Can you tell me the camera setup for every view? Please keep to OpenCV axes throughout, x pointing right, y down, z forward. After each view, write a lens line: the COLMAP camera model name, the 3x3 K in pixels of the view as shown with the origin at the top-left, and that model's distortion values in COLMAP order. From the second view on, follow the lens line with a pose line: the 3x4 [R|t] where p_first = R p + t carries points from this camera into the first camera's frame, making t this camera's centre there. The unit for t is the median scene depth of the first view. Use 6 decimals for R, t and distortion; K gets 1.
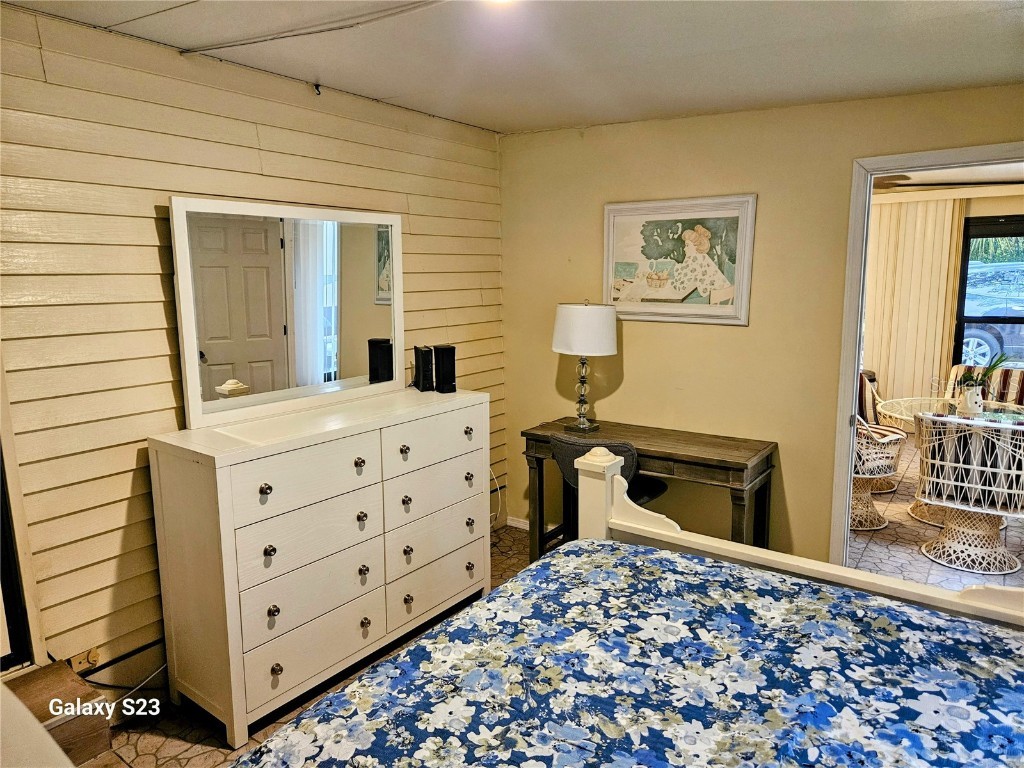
lens RADIAL K [[685.4, 0, 505.8], [0, 685.4, 375.2], [0, 0, 1]] dist [0.082514, -0.071281]
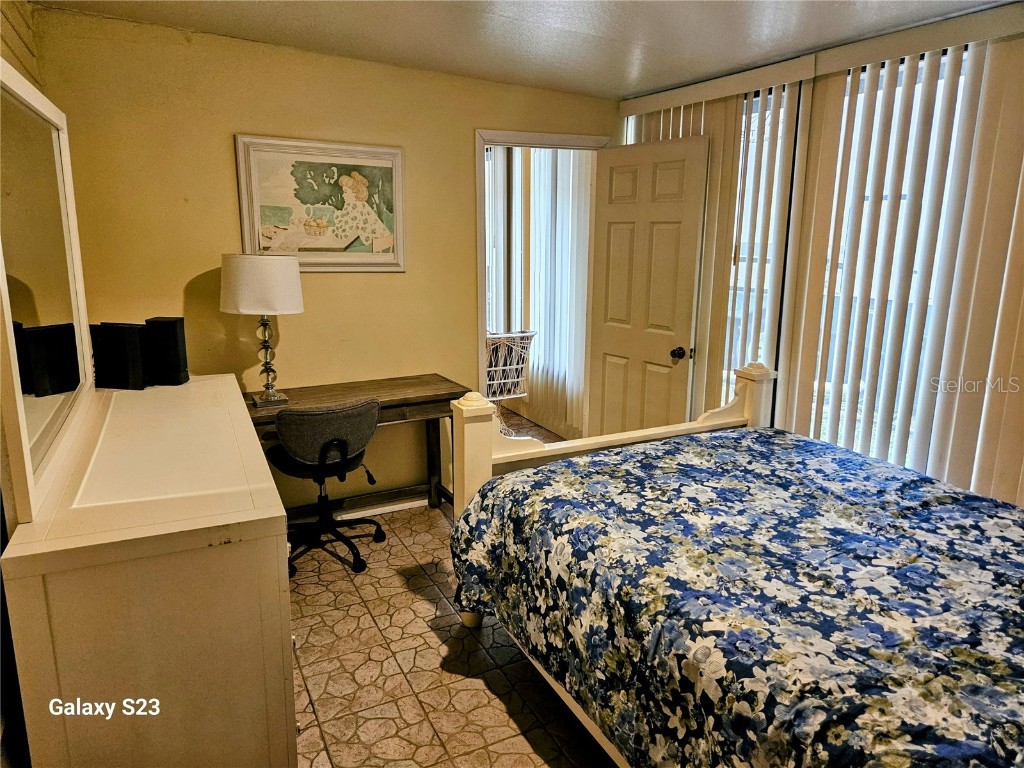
lens RADIAL K [[685.4, 0, 505.8], [0, 685.4, 375.2], [0, 0, 1]] dist [0.082514, -0.071281]
pose [[0.462589, -0.174517, 0.869227, -0.866353], [0.120558, 0.983710, 0.133343, -0.059471], [-0.878338, 0.043109, 0.476093, 0.570855]]
